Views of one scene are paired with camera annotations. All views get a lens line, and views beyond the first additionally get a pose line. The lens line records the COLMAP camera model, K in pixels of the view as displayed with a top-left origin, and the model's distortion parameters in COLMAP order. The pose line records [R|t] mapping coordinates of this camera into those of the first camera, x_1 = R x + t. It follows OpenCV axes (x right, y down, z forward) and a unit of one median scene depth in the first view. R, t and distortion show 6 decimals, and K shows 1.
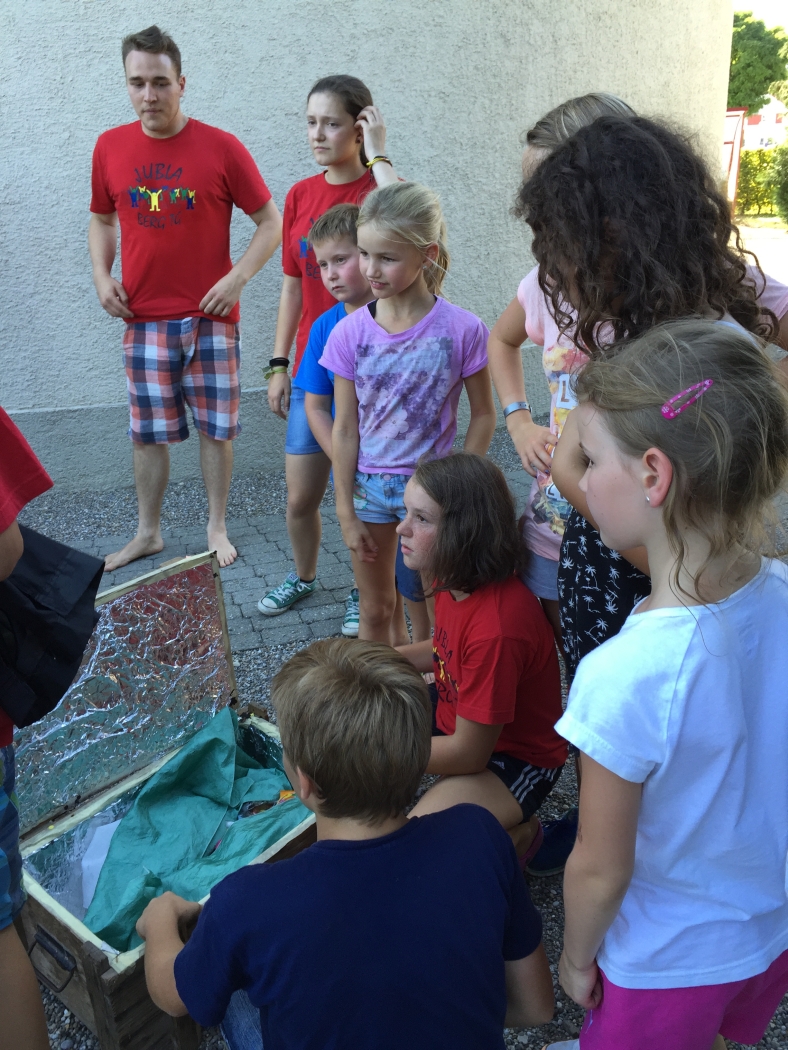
lens RADIAL K [[899.4, 0, 403.4], [0, 899.4, 535.9], [0, 0, 1]] dist [0.095528, -0.123730]
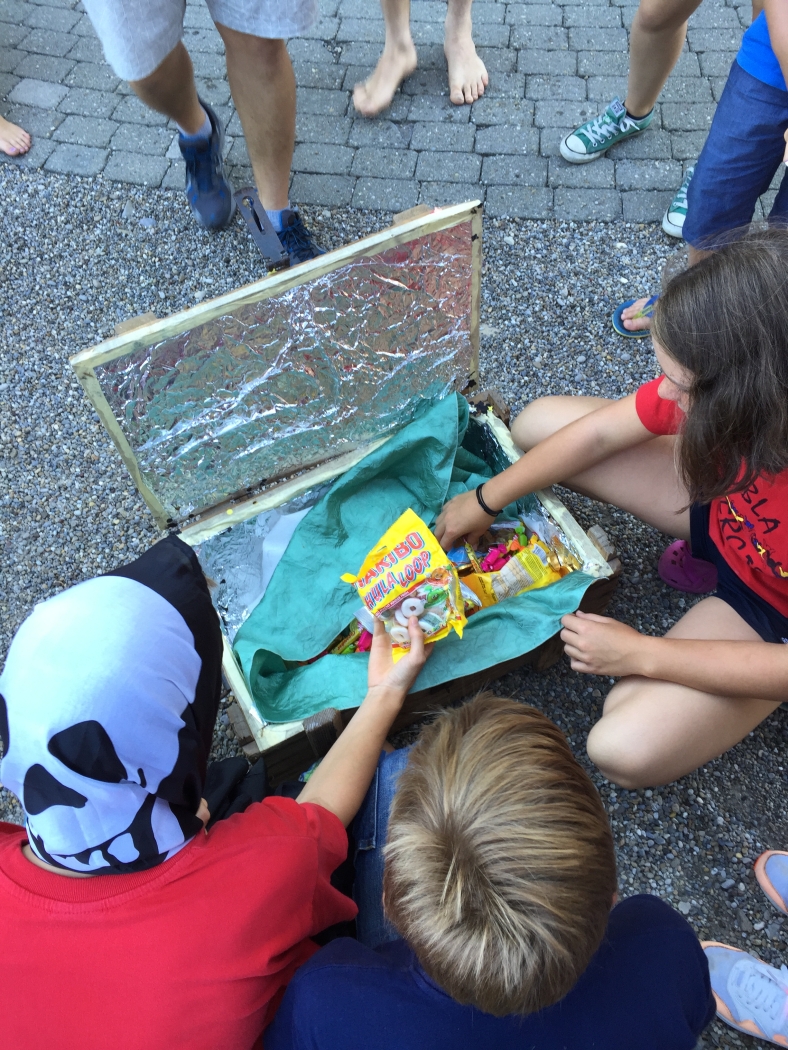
lens RADIAL K [[899.4, 0, 410.3], [0, 899.4, 476.6], [0, 0, 1]] dist [0.095528, -0.123730]
pose [[0.924270, 0.326020, -0.198585, -0.060844], [-0.139114, 0.772098, 0.620091, -0.219633], [0.355489, -0.545505, 0.758980, 0.373846]]
